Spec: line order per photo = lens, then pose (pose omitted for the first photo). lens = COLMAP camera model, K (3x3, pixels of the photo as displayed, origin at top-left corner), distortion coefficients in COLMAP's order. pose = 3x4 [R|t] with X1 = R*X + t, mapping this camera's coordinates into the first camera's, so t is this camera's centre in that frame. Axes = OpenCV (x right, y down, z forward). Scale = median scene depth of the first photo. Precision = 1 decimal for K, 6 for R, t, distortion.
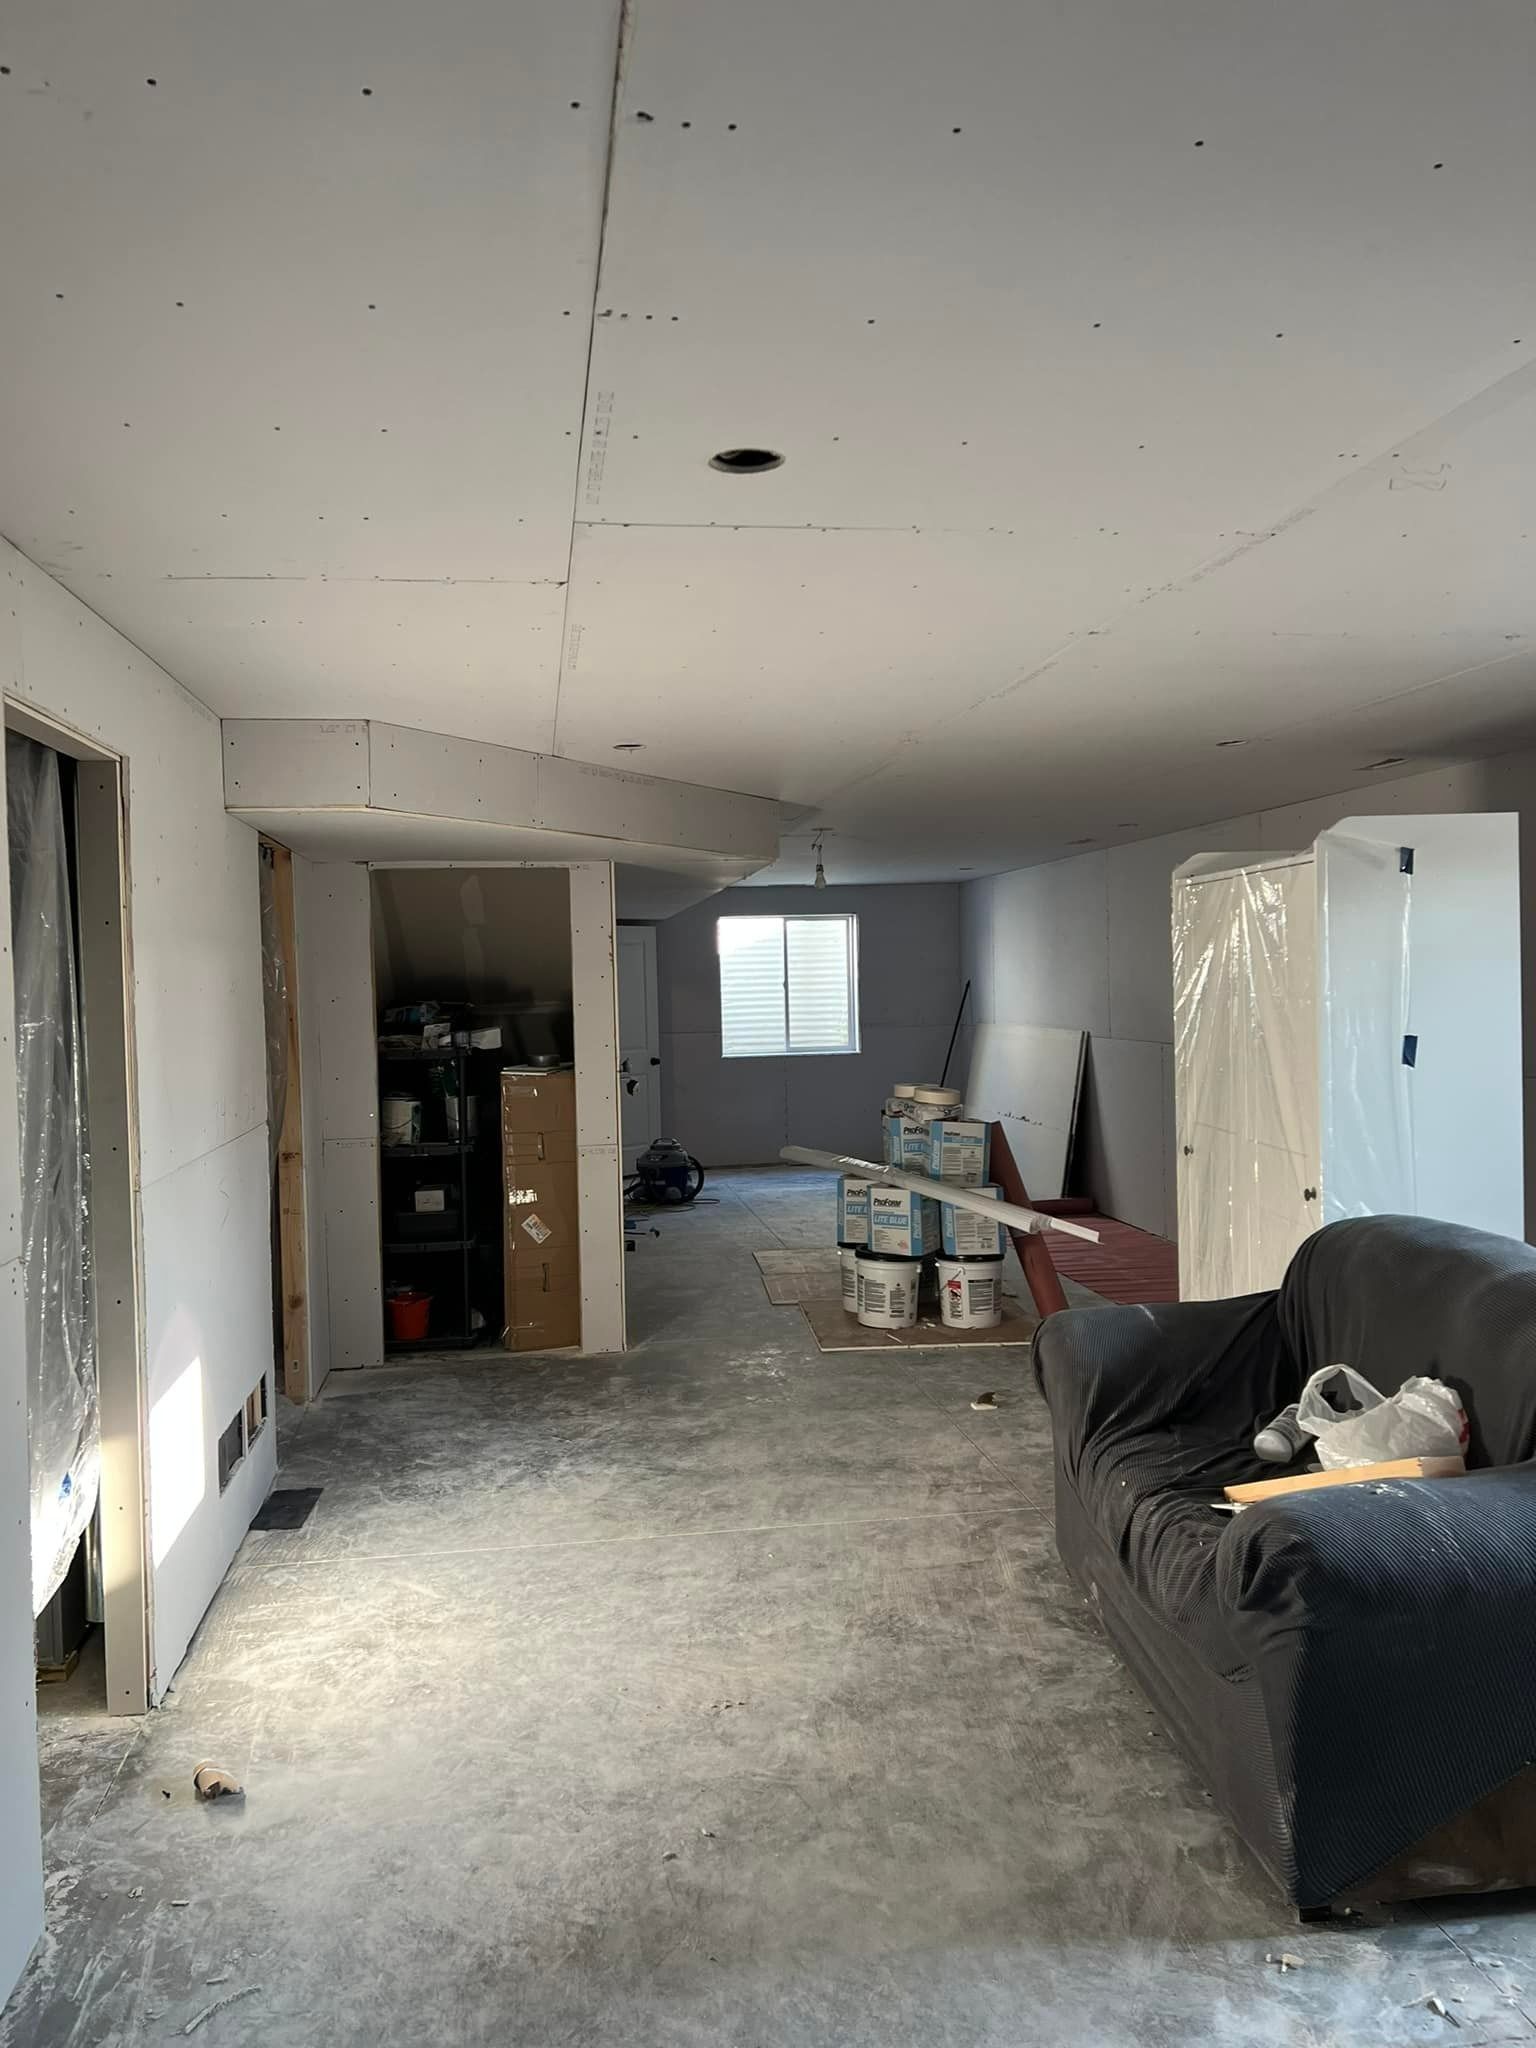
lens RADIAL K [[1601.7, 0, 763.1], [0, 1601.7, 1057.8], [0, 0, 1]] dist [0.006501, 0.002418]
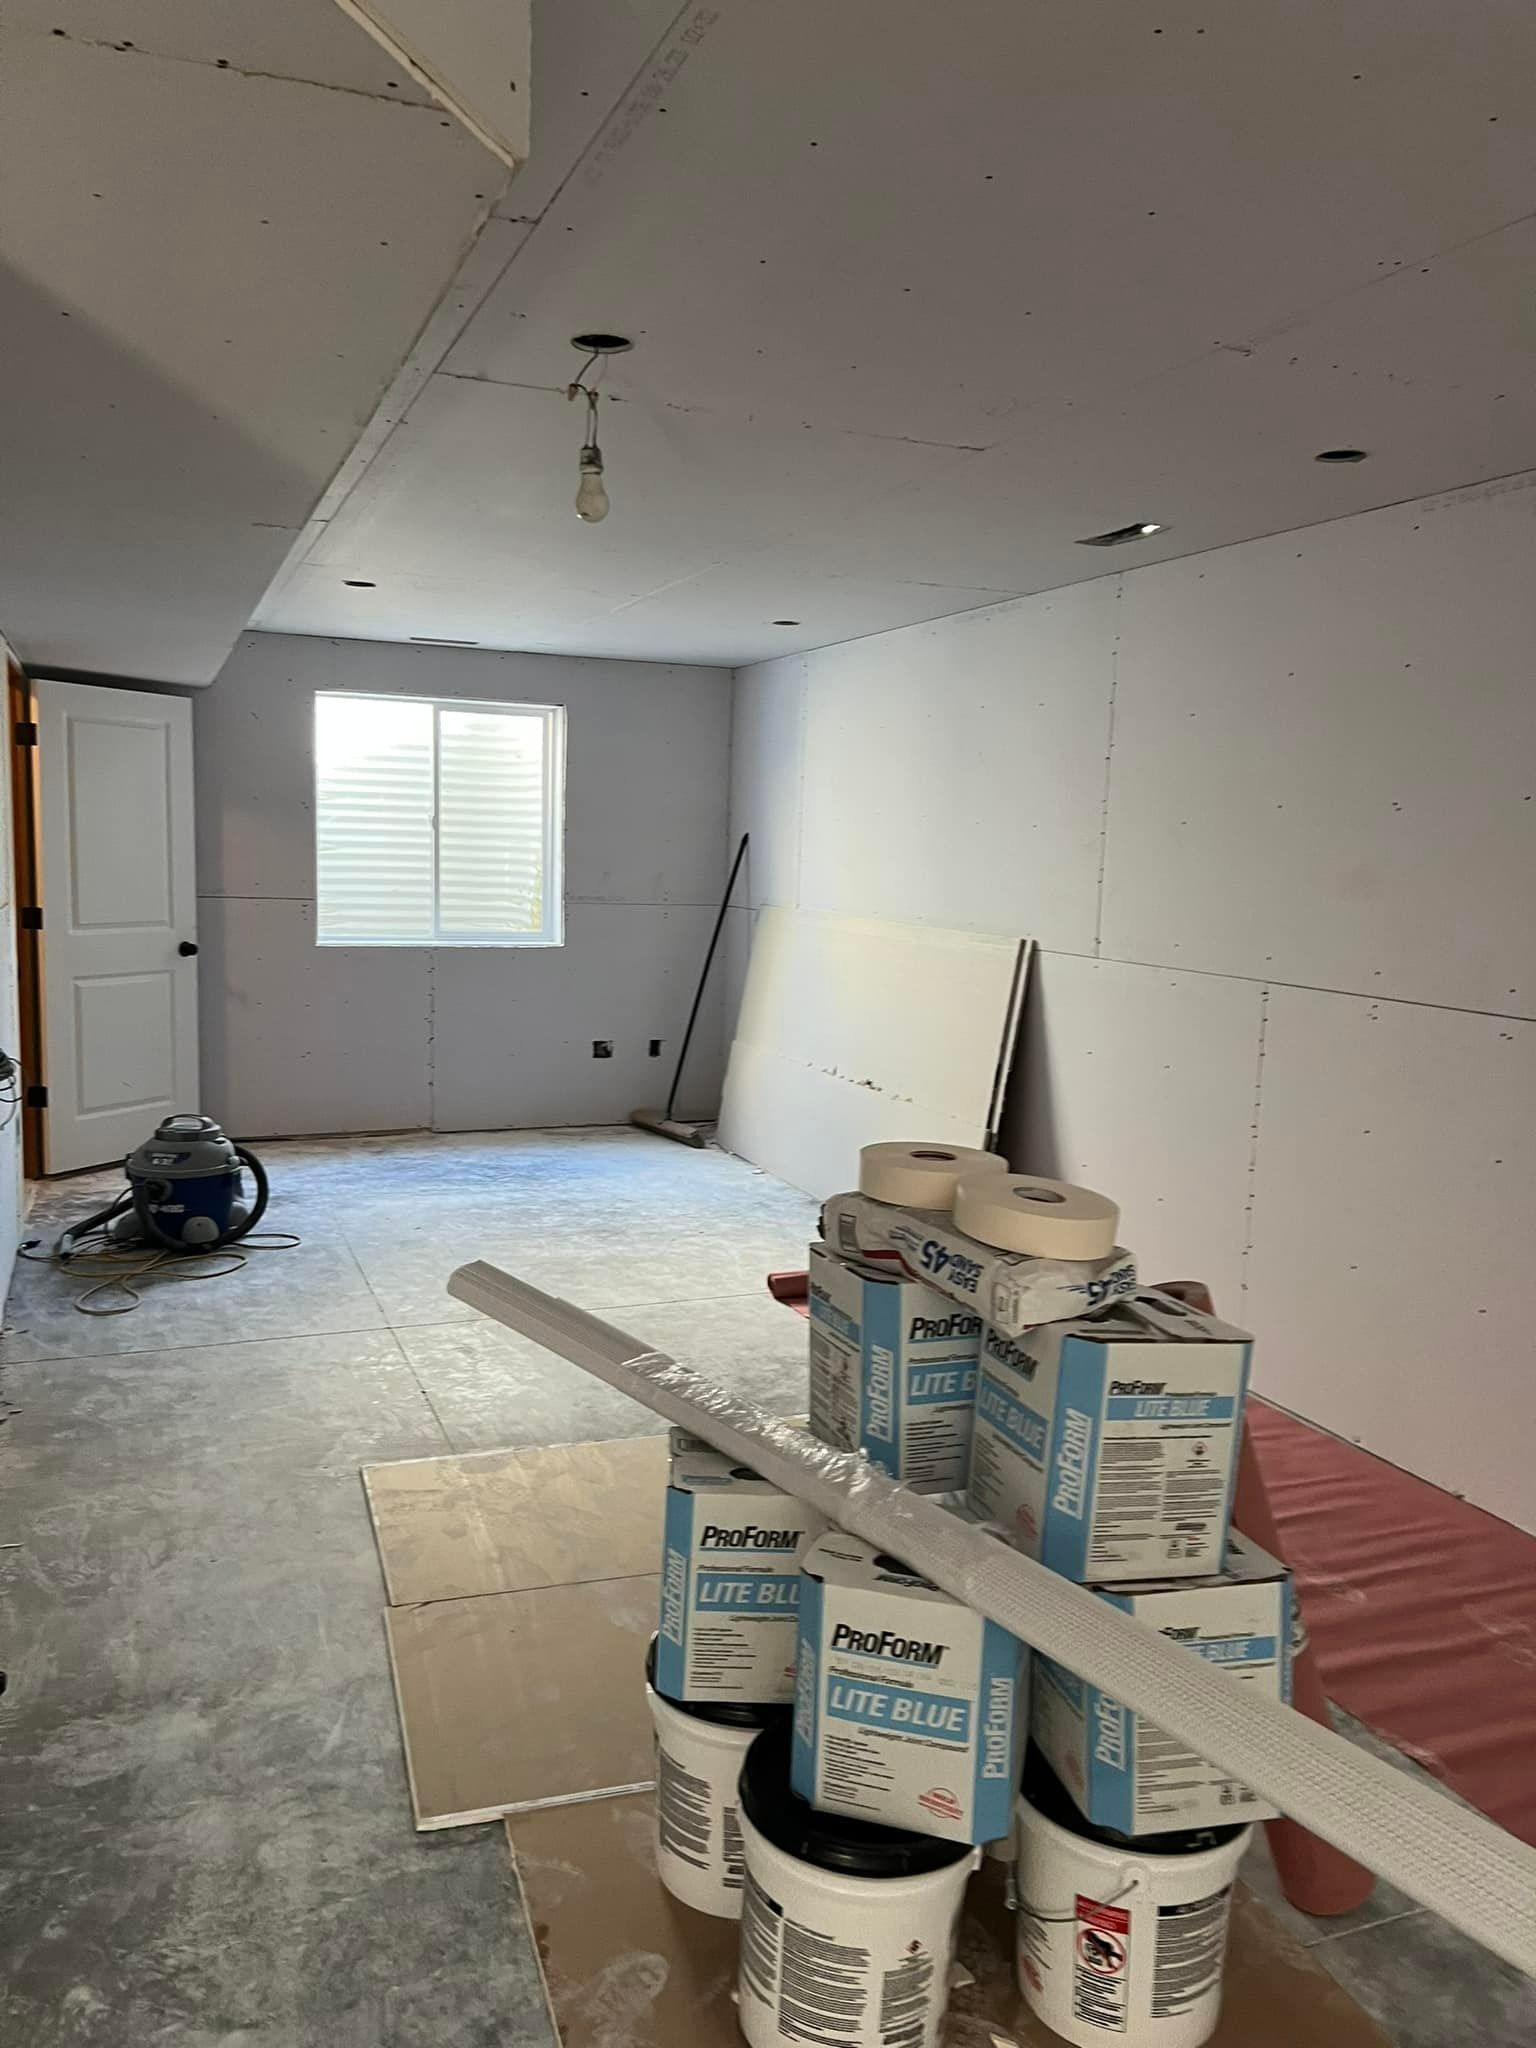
lens RADIAL K [[1601.7, 0, 763.1], [0, 1601.7, 1057.8], [0, 0, 1]] dist [0.006501, 0.002418]
pose [[0.972280, 0.023235, 0.232663, -0.003711], [-0.043720, 0.995567, 0.083280, -0.017260], [-0.229696, -0.091144, 0.968985, 0.493840]]
